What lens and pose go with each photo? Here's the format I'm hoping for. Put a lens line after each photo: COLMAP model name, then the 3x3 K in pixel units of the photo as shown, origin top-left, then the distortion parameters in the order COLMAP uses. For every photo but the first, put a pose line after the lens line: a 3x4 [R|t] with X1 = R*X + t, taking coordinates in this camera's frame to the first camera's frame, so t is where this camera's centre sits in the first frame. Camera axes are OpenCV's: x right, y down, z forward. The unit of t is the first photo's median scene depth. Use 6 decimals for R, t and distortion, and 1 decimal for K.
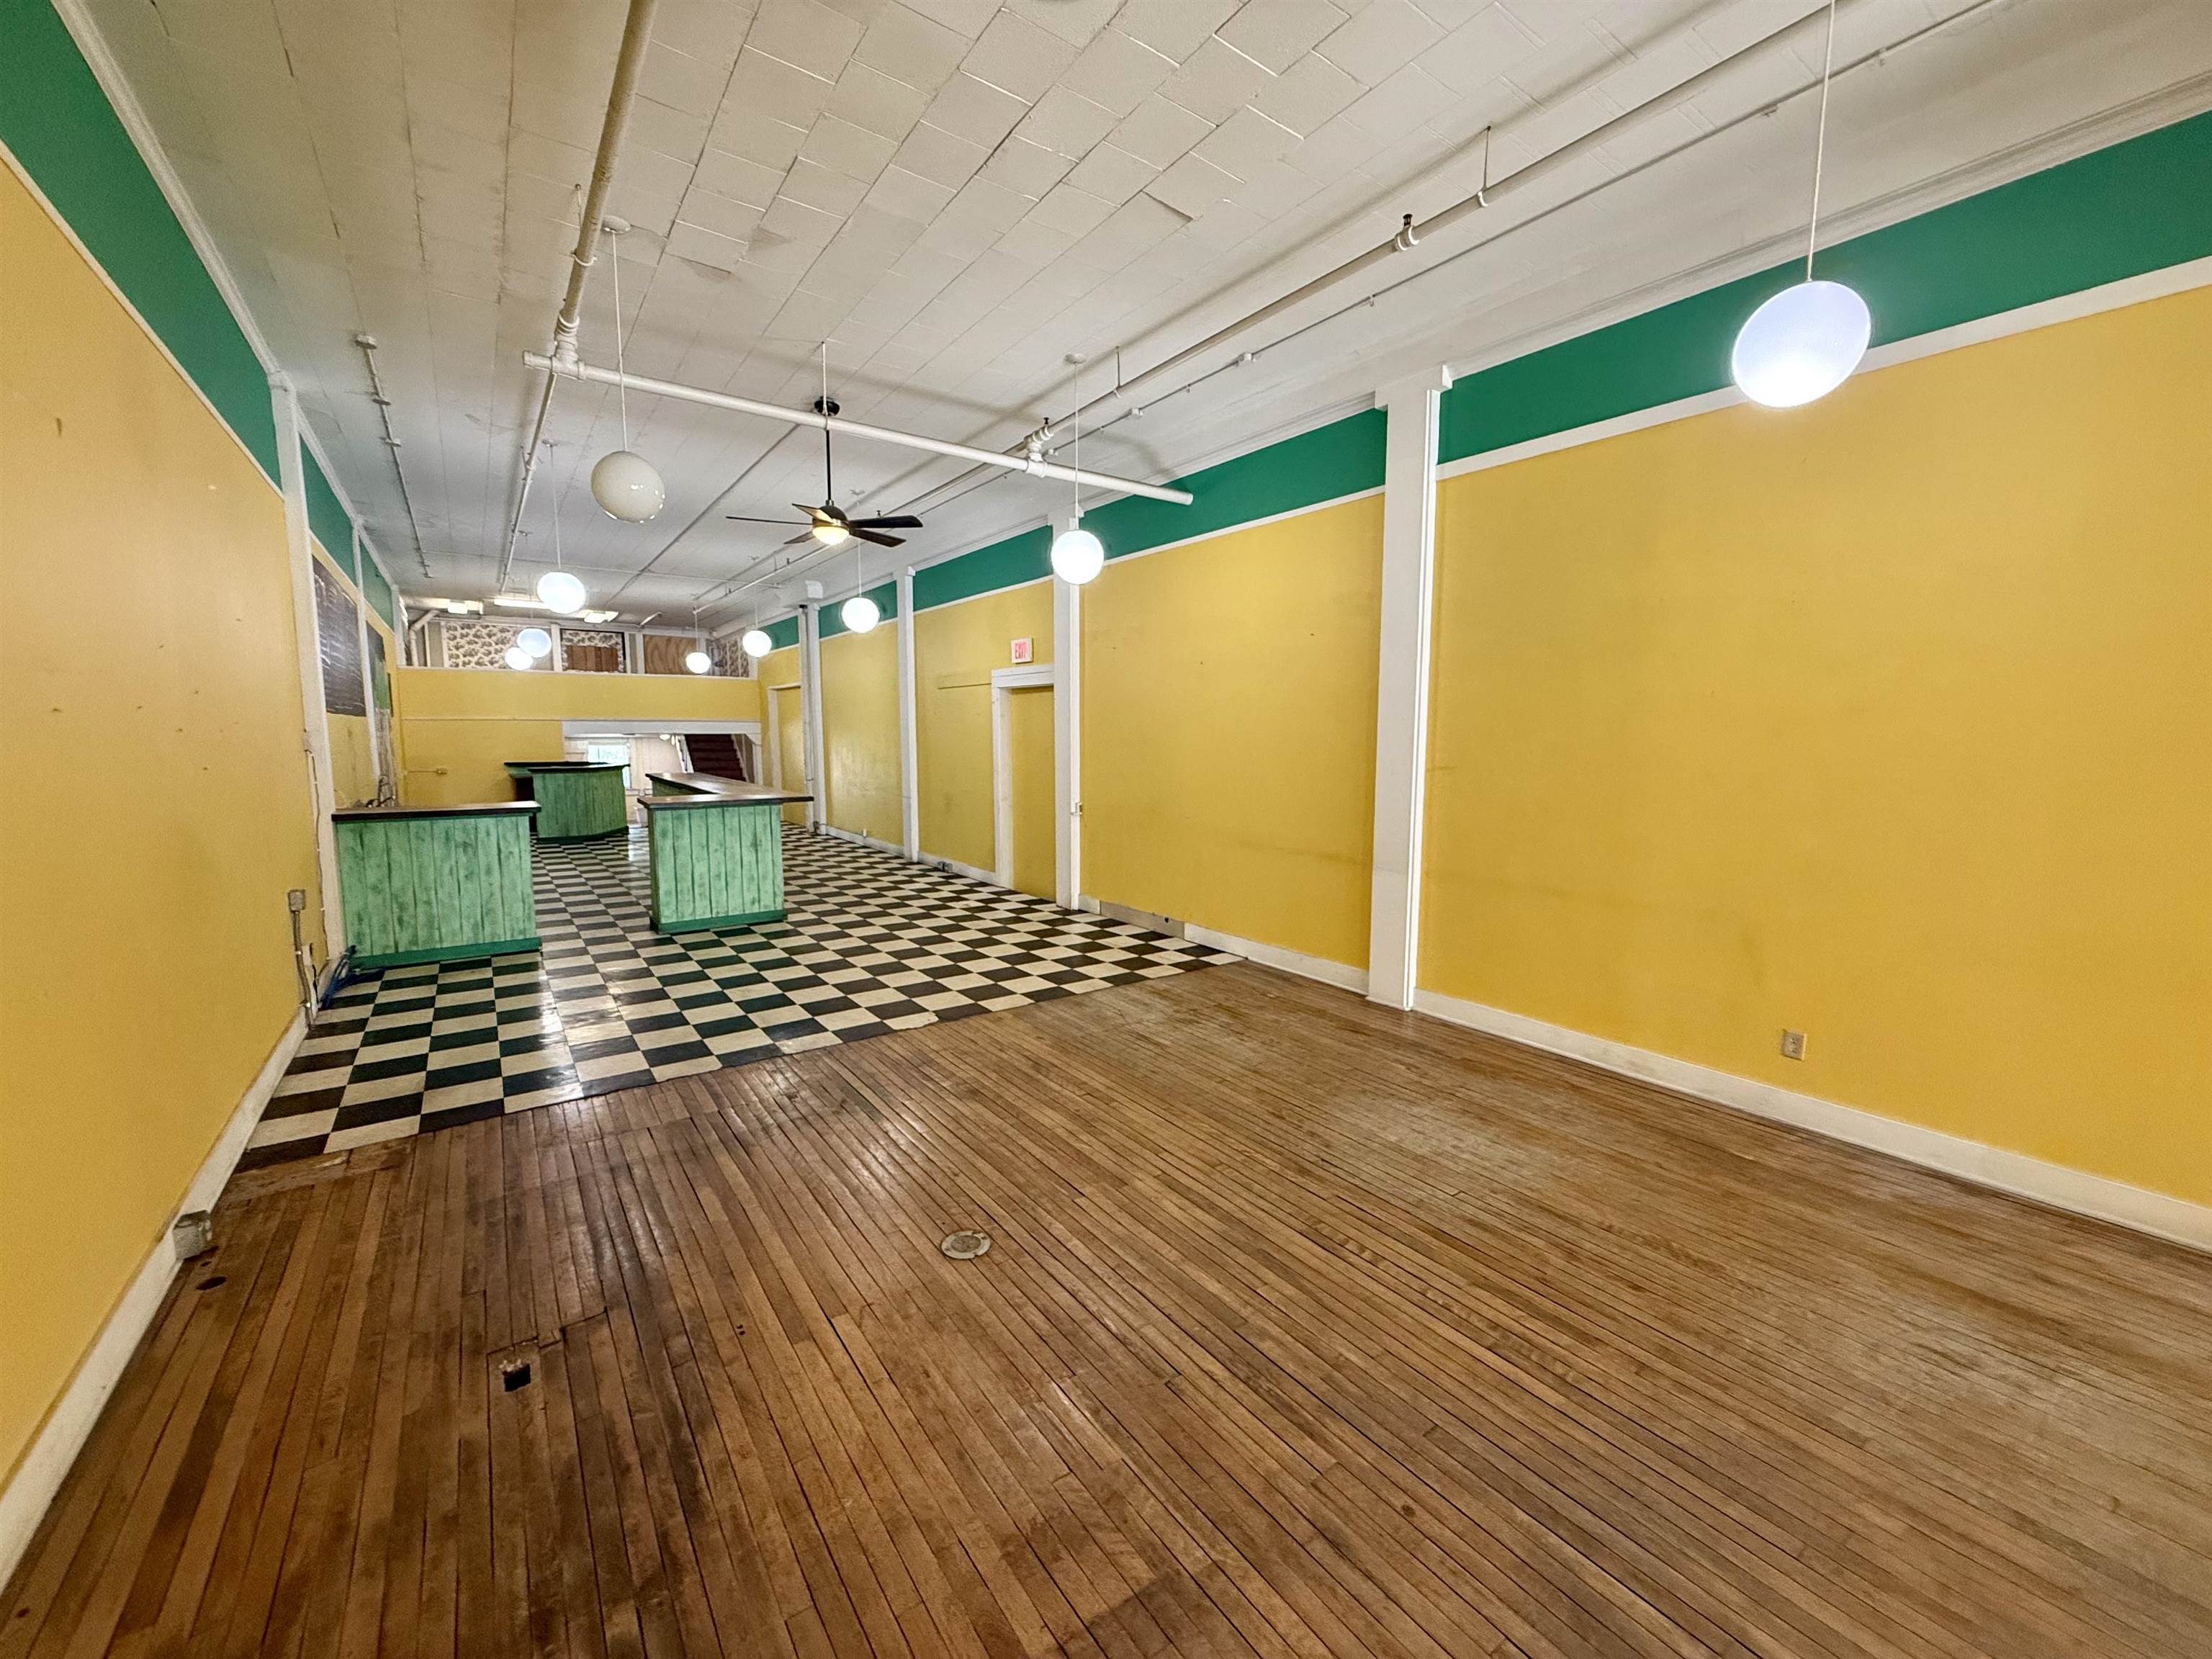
lens RADIAL K [[885.2, 0, 1106.0], [0, 885.2, 829.5], [0, 0, 1]] dist [0.000377, -0.000008]
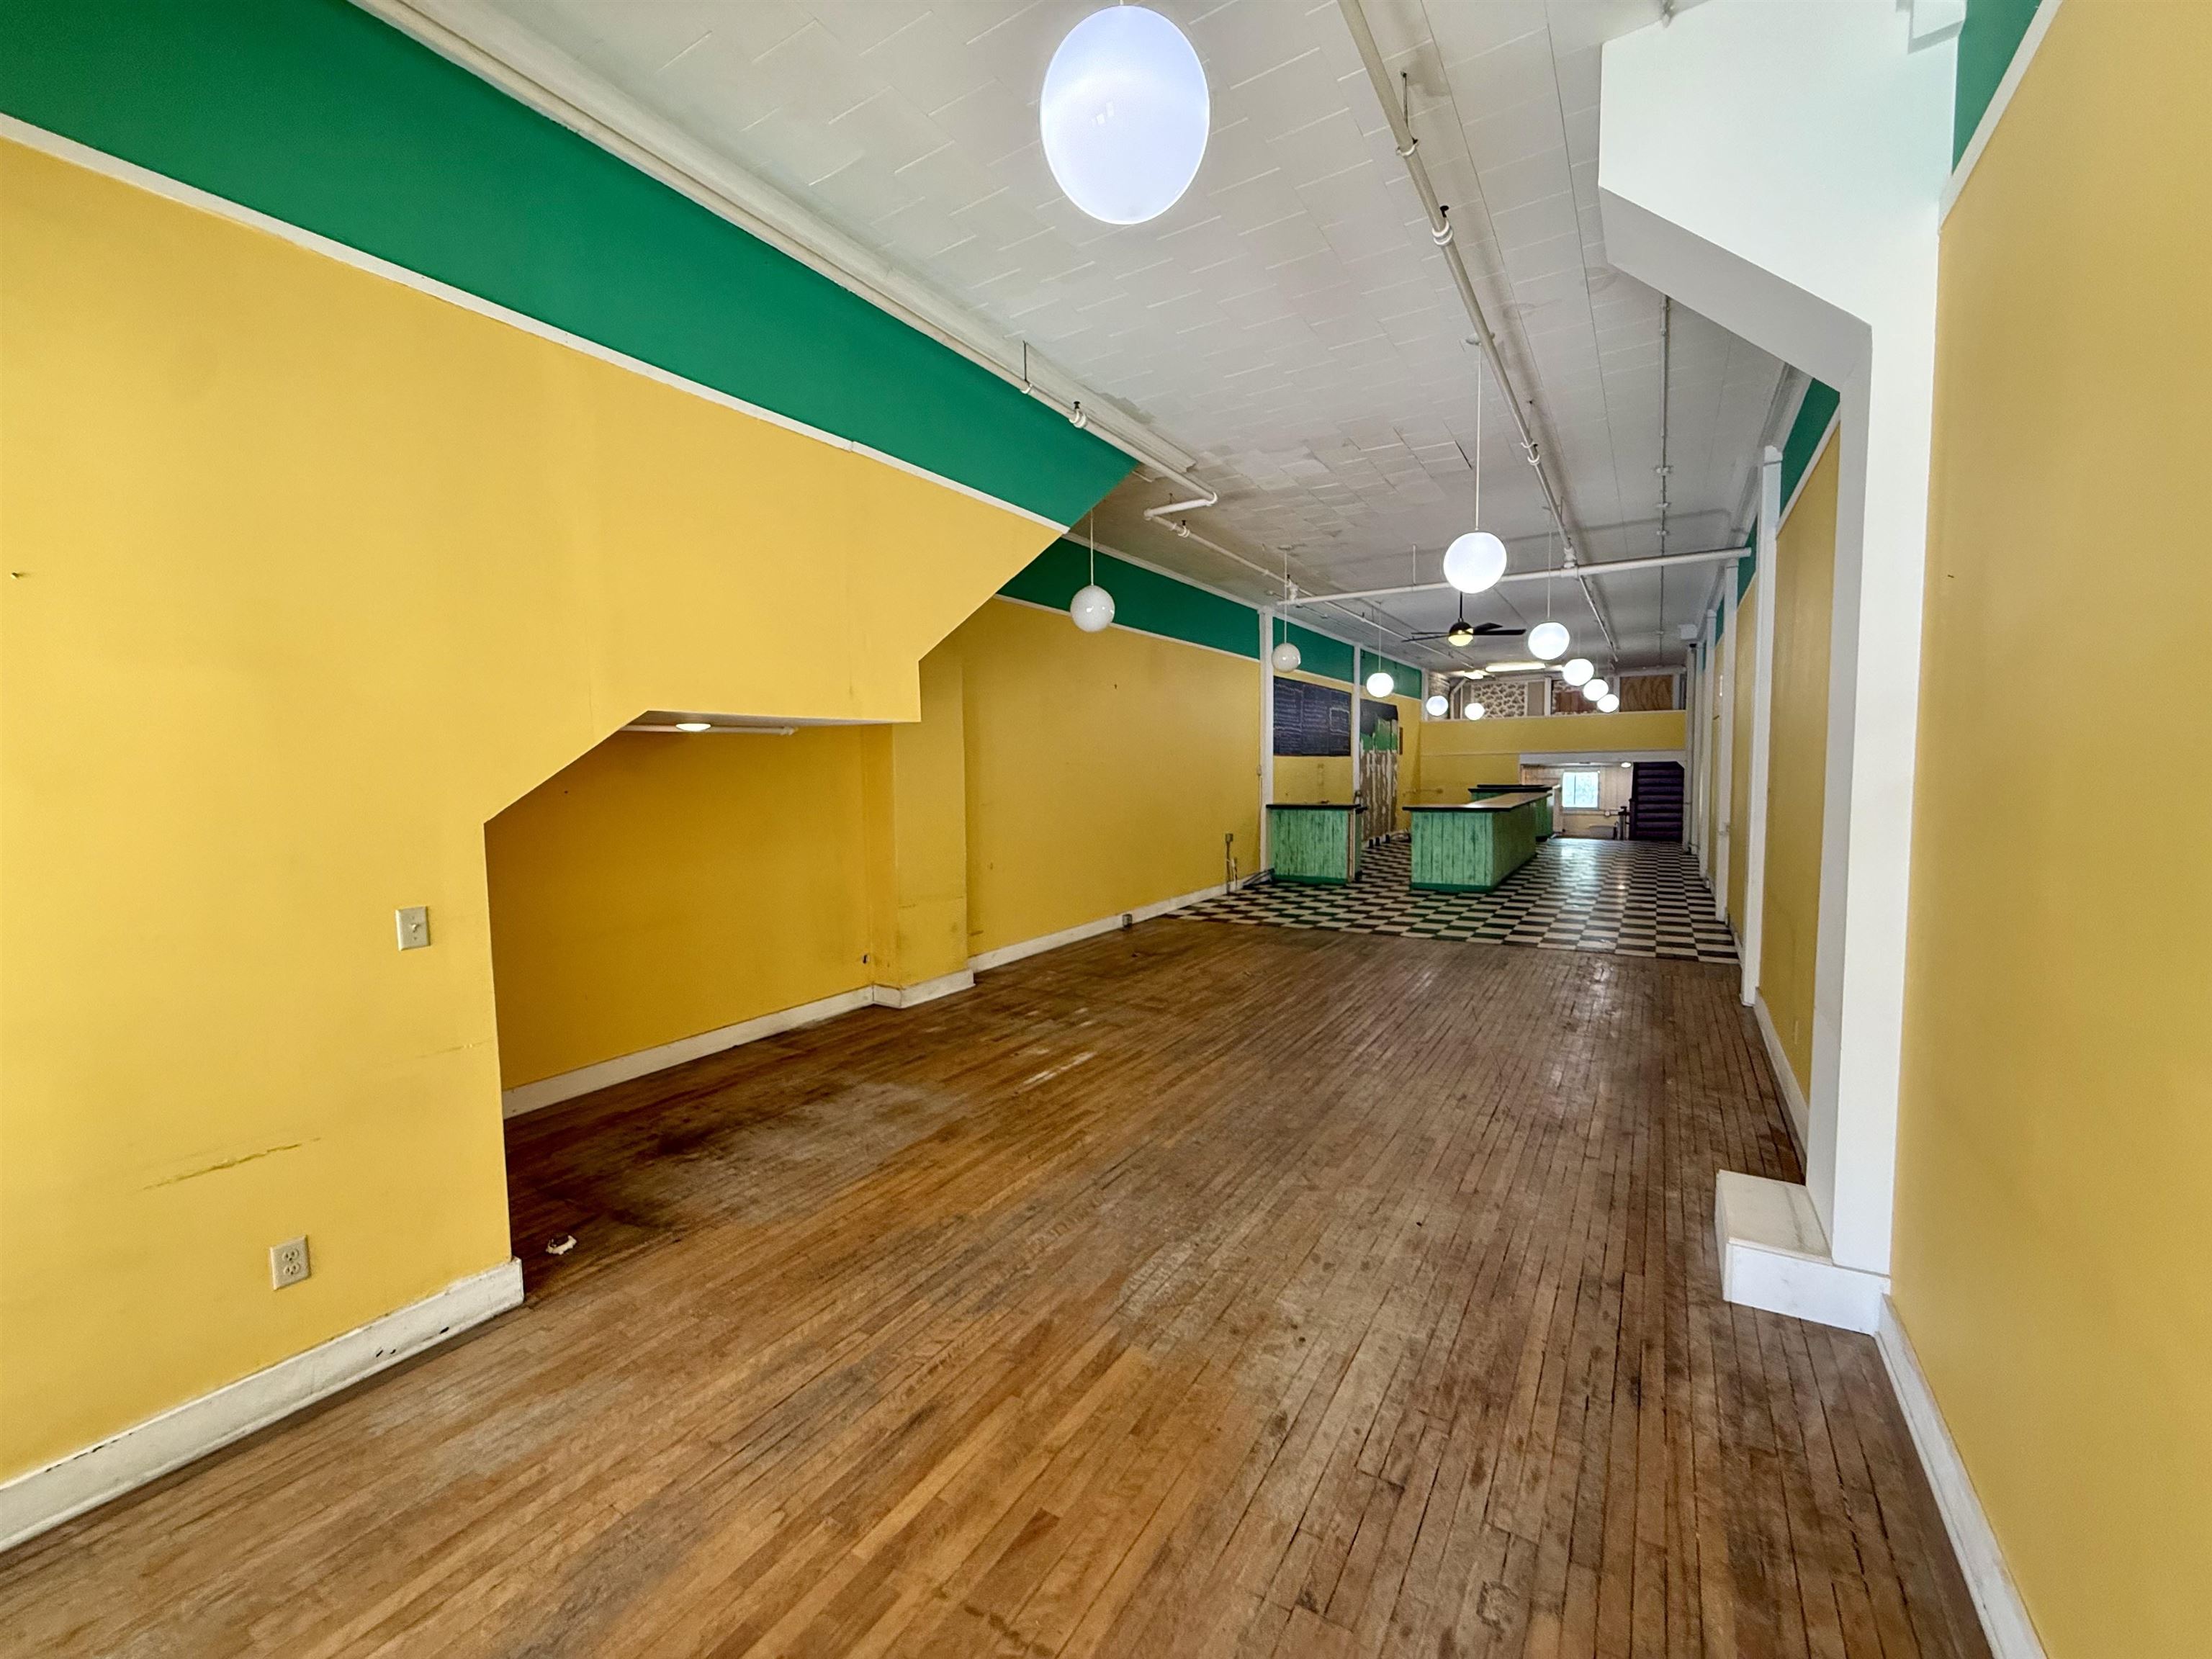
lens RADIAL K [[885.2, 0, 1106.0], [0, 885.2, 829.5], [0, 0, 1]] dist [0.000377, -0.000008]
pose [[0.381475, 0.057541, -0.922587, 0.864065], [-0.085501, 0.995979, 0.026766, 0.016946], [0.920417, 0.068671, 0.384861, -0.164248]]
